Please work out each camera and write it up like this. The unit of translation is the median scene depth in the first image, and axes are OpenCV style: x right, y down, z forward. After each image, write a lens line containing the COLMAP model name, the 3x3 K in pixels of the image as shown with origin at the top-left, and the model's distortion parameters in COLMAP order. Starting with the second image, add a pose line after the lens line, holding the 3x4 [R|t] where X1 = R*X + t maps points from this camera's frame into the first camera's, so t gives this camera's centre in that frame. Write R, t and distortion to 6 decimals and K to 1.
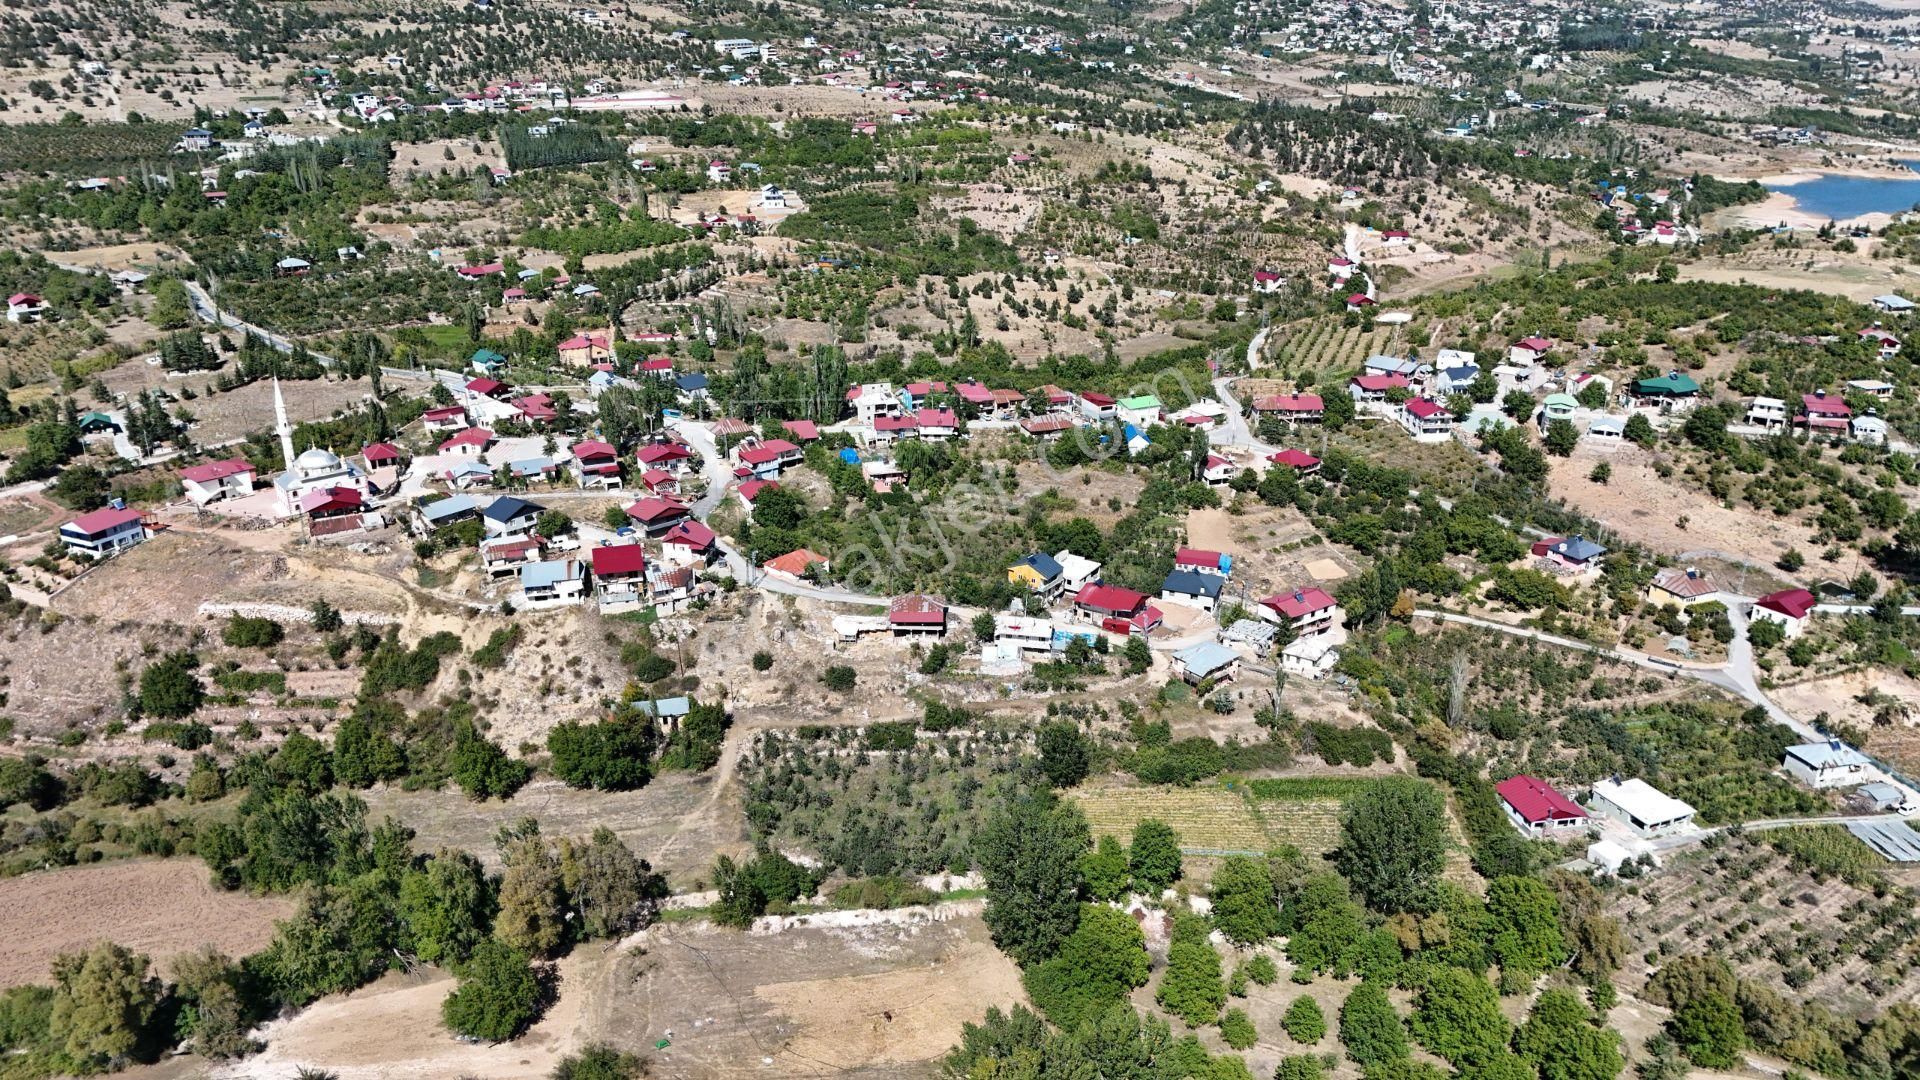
lens RADIAL K [[1414.3, 0, 960.0], [0, 1414.3, 540.0], [0, 0, 1]] dist [0.075852, -0.073554]
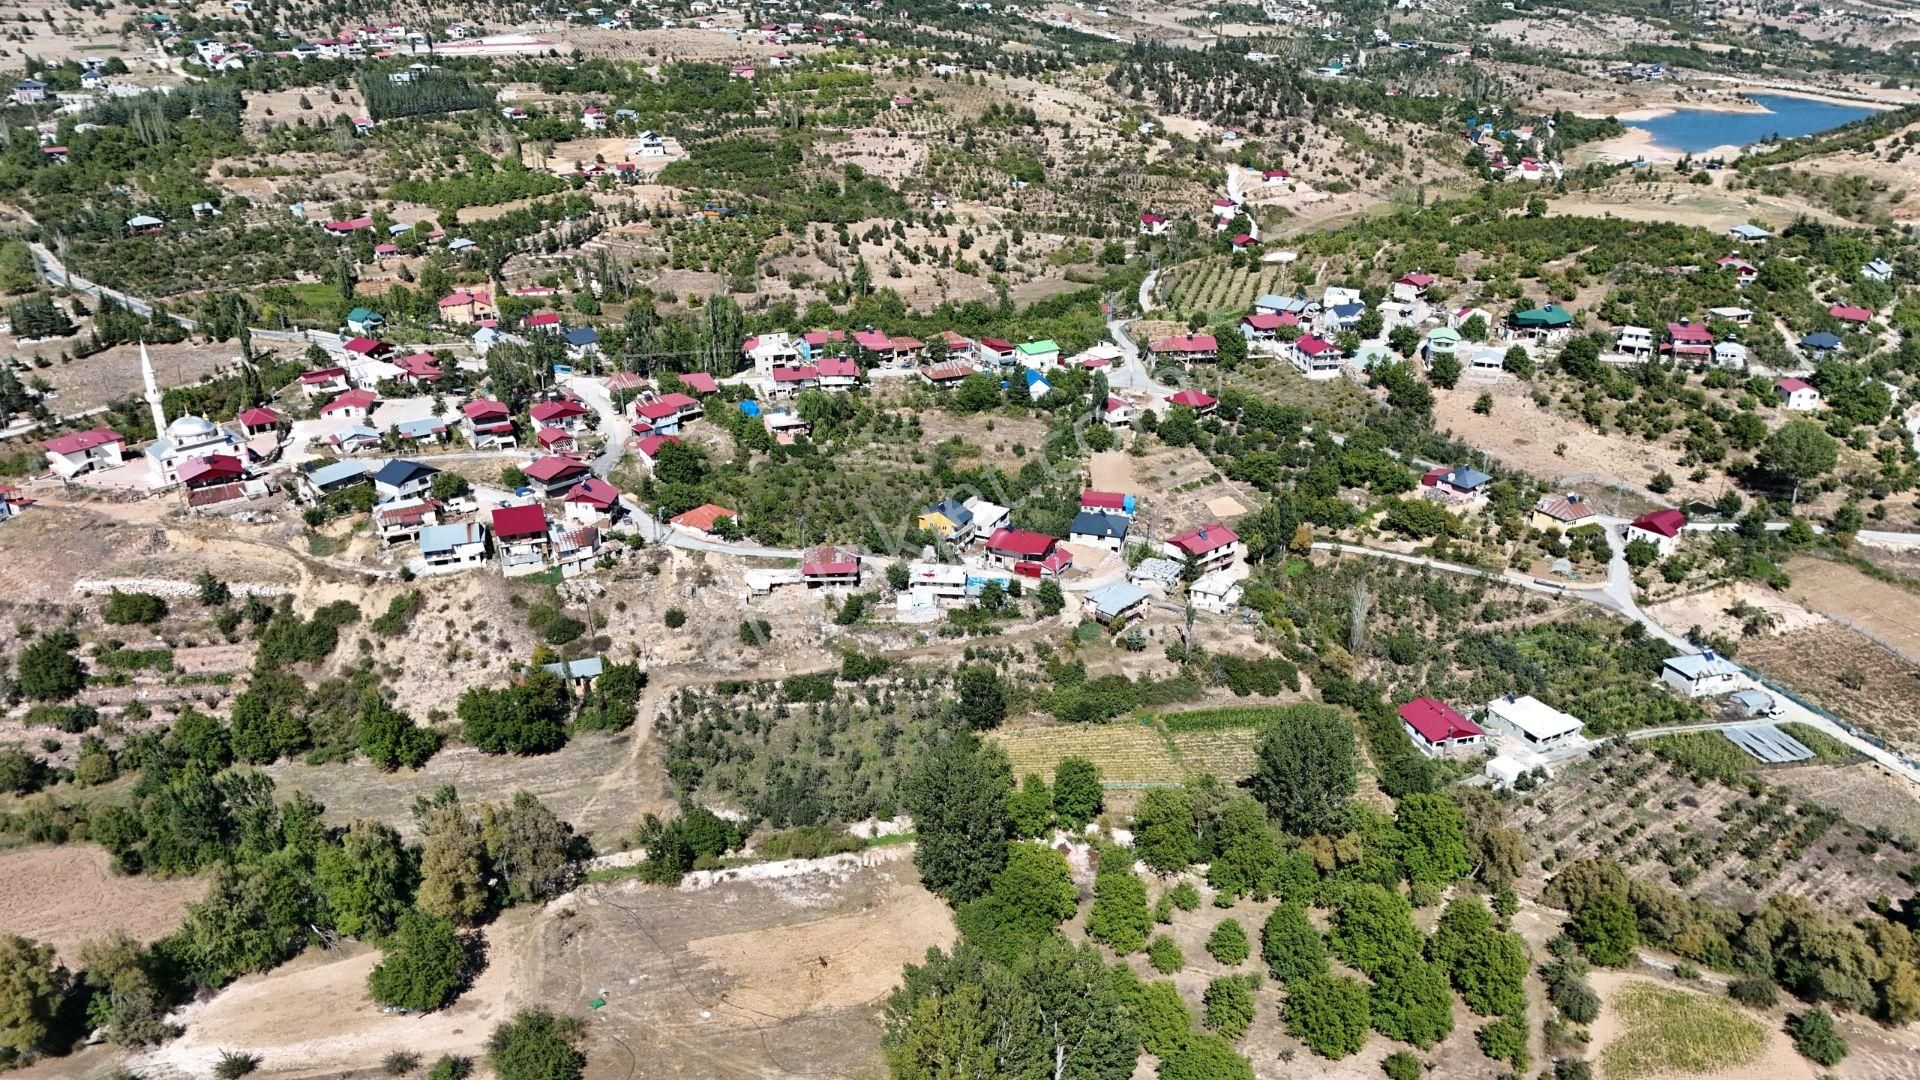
lens RADIAL K [[1414.3, 0, 960.0], [0, 1414.3, 540.0], [0, 0, 1]] dist [0.075852, -0.073554]
pose [[0.996413, -0.035497, 0.076818, -0.014777], [0.032713, 0.998772, 0.037203, 0.000640], [-0.078044, -0.034556, 0.996351, -0.001083]]
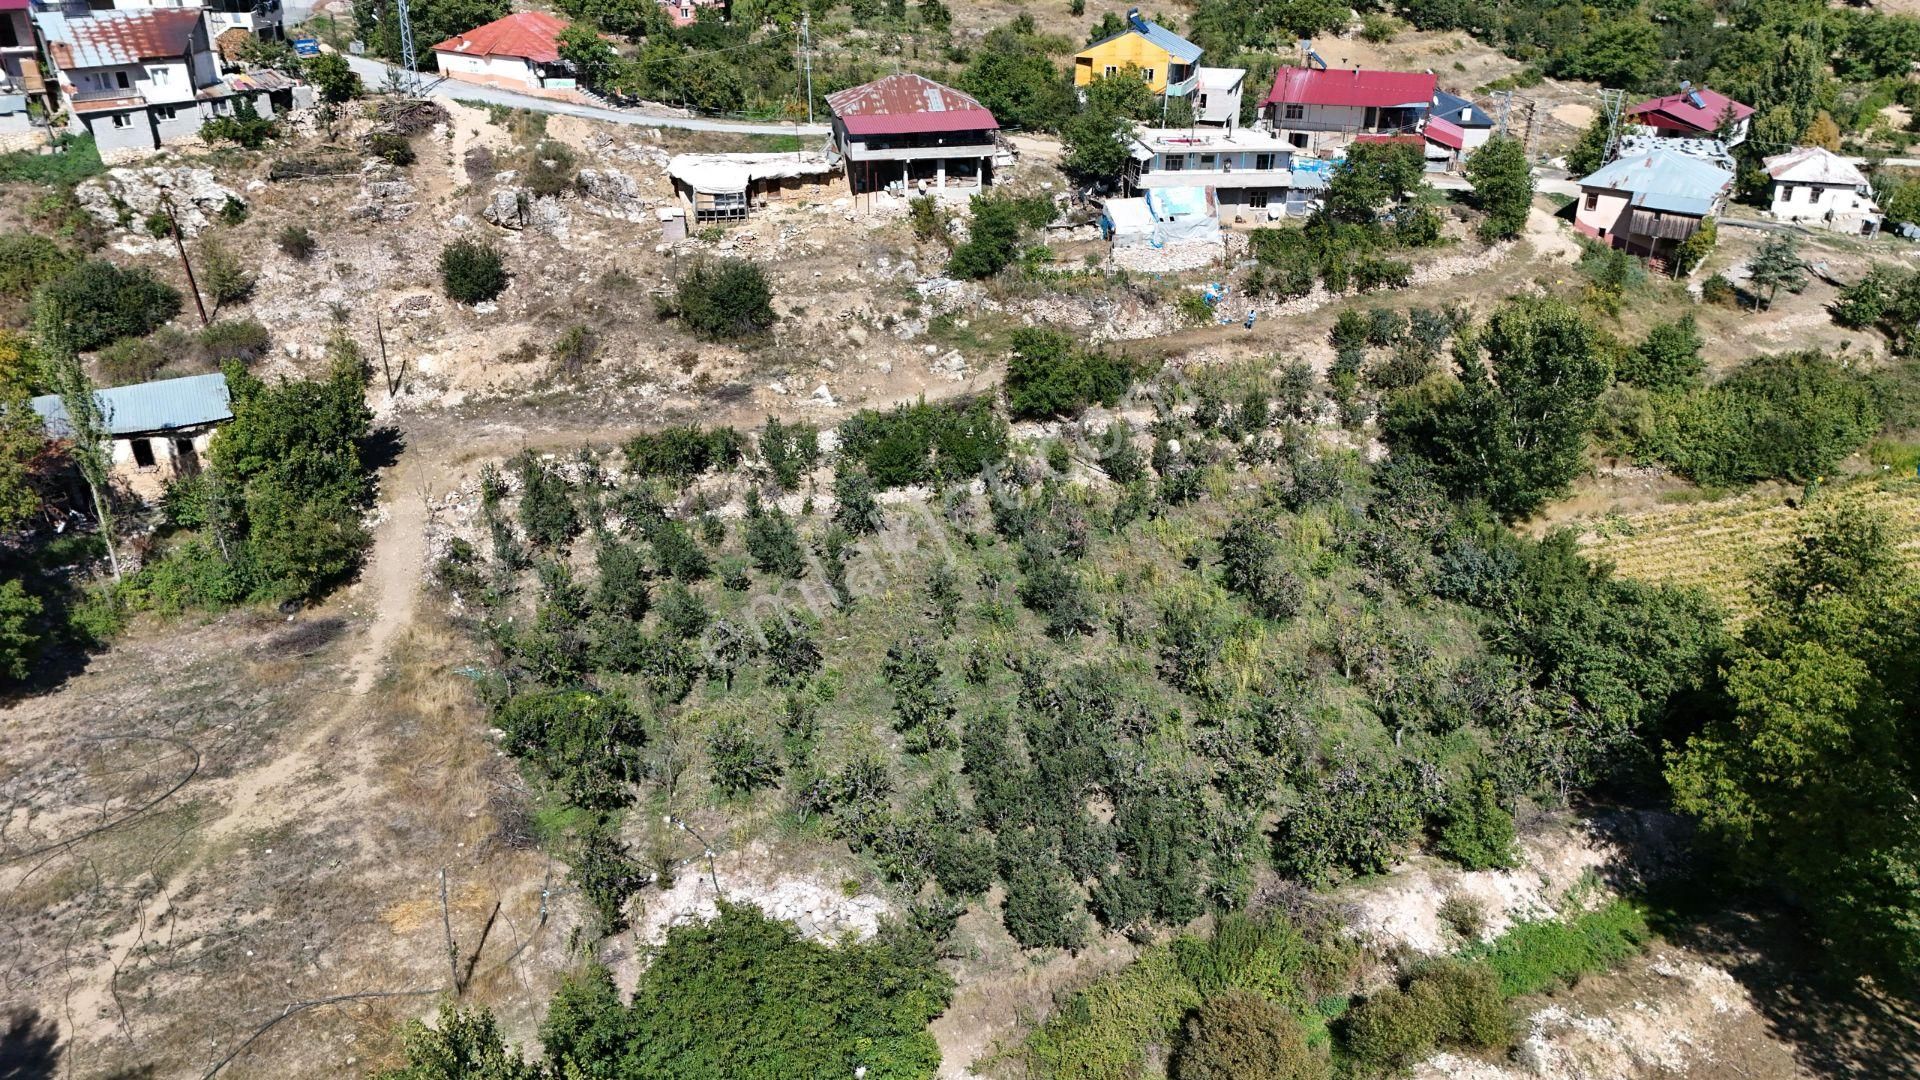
lens RADIAL K [[1414.3, 0, 960.0], [0, 1414.3, 540.0], [0, 0, 1]] dist [0.075852, -0.073554]
pose [[0.970813, -0.105635, 0.215322, -0.105917], [0.086578, 0.991597, 0.096119, 0.122003], [-0.223667, -0.074671, 0.971801, 0.638894]]
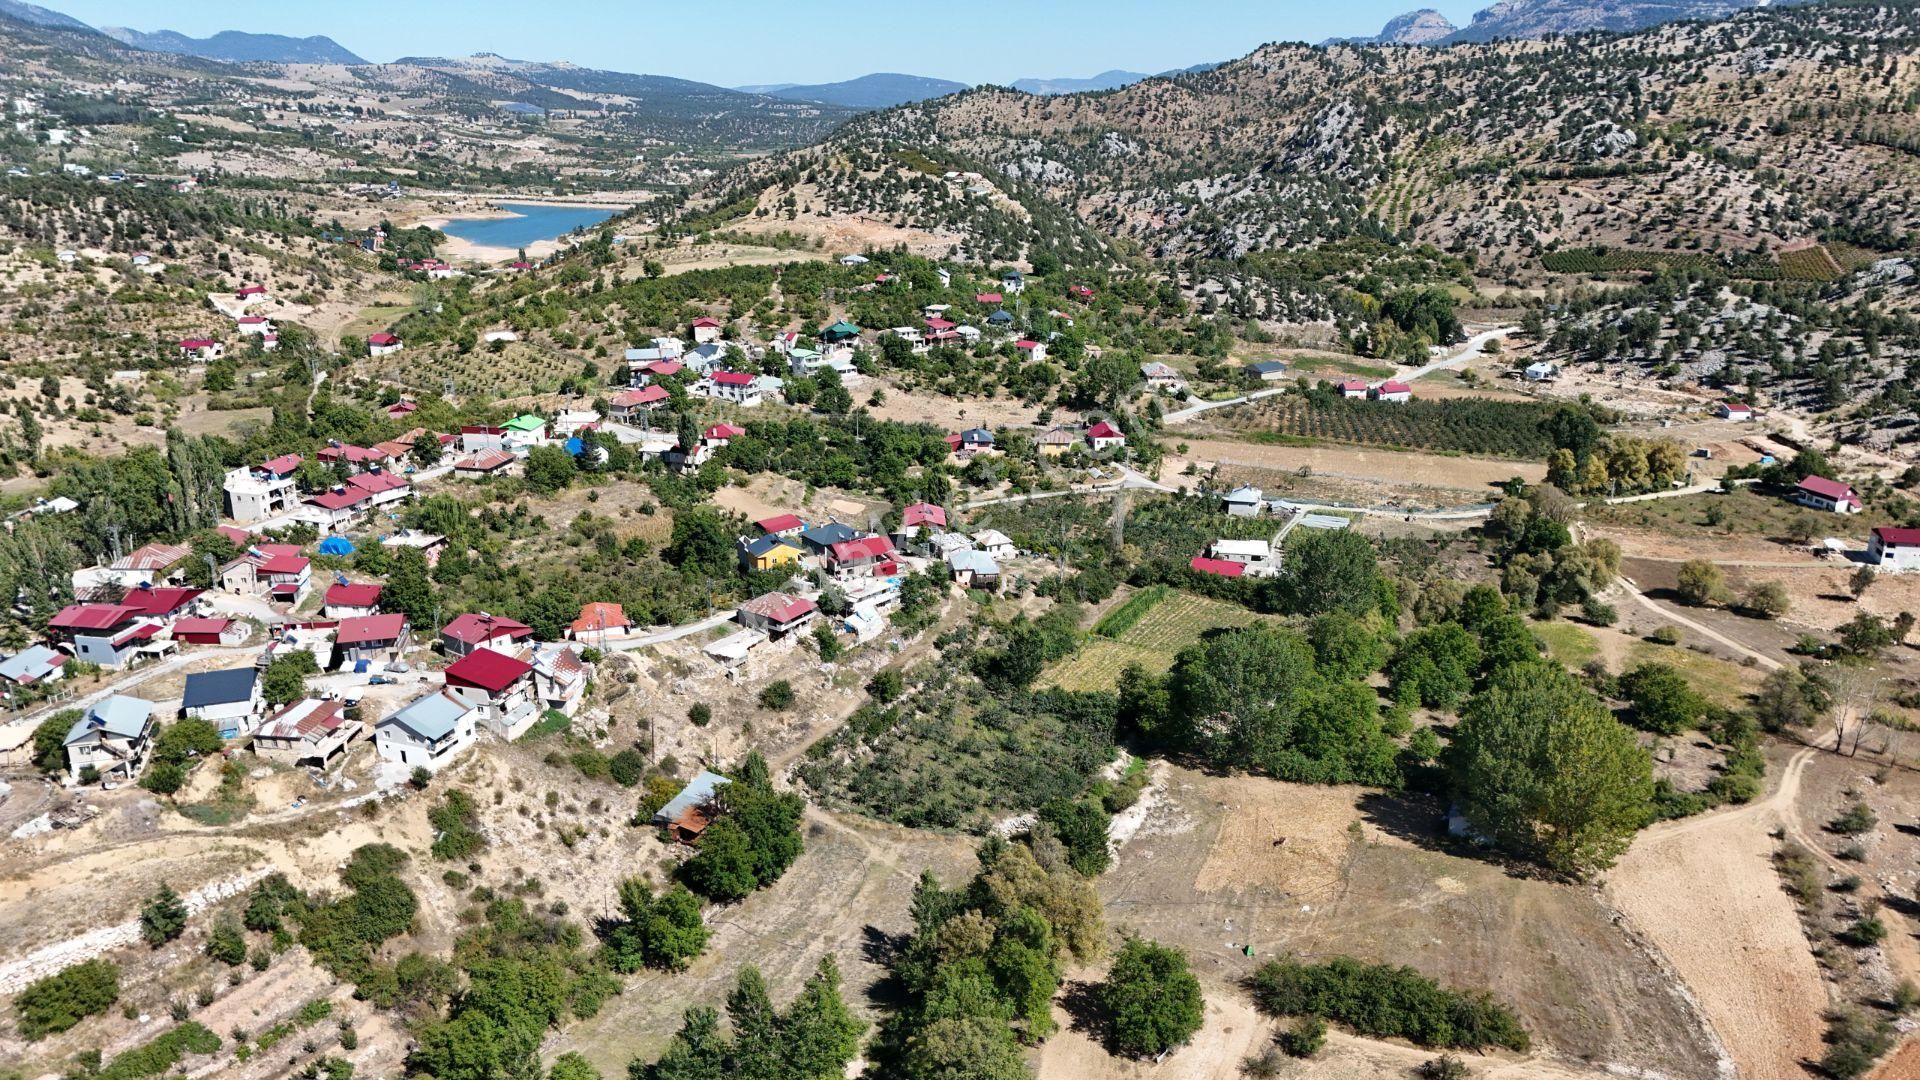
lens RADIAL K [[1414.3, 0, 960.0], [0, 1414.3, 540.0], [0, 0, 1]] dist [0.075852, -0.073554]
pose [[0.523442, -0.263485, 0.810299, -0.698412], [0.310091, 0.944681, 0.106867, -0.052915], [-0.793632, 0.195328, 0.576190, 0.367295]]
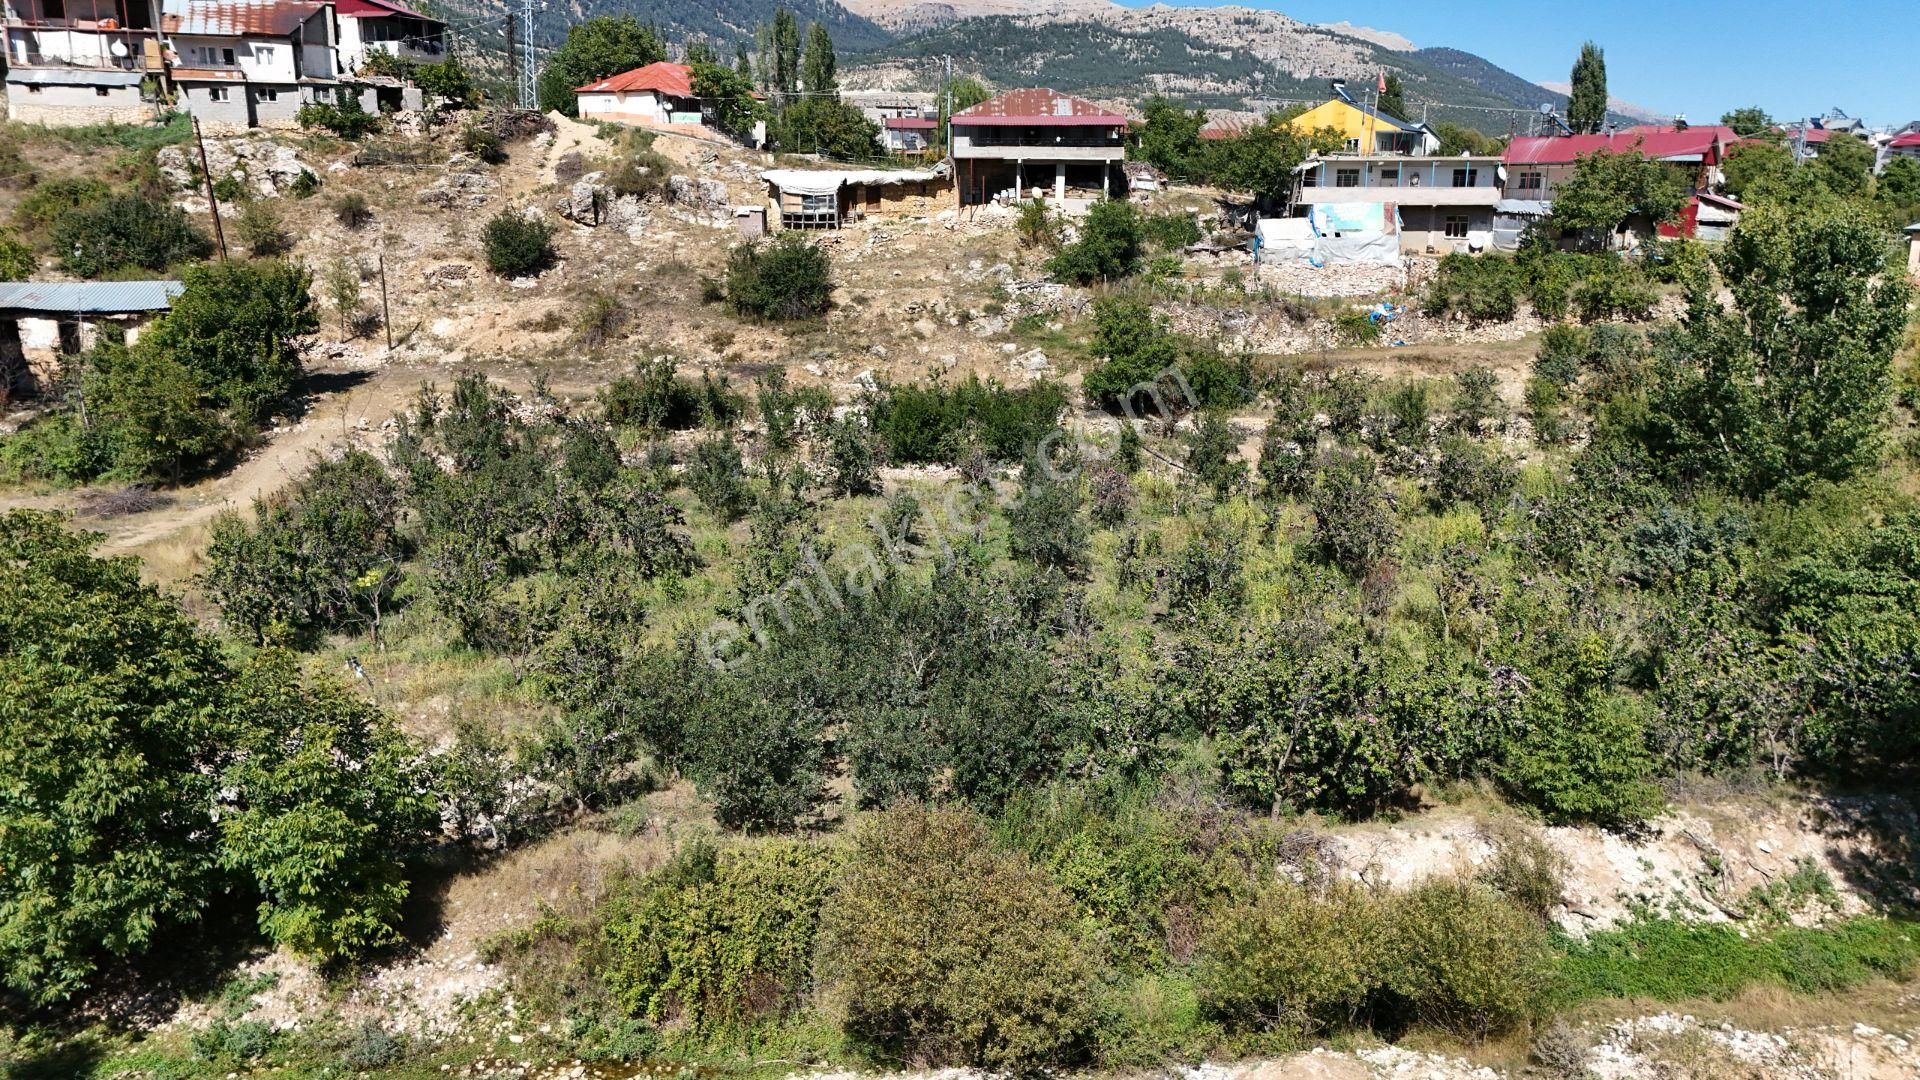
lens RADIAL K [[1414.3, 0, 960.0], [0, 1414.3, 540.0], [0, 0, 1]] dist [0.075852, -0.073554]
pose [[0.999988, 0.004407, 0.002221, -0.046845], [-0.004034, 0.989221, -0.146376, 0.185455], [-0.002842, 0.146365, 0.989227, 0.700249]]
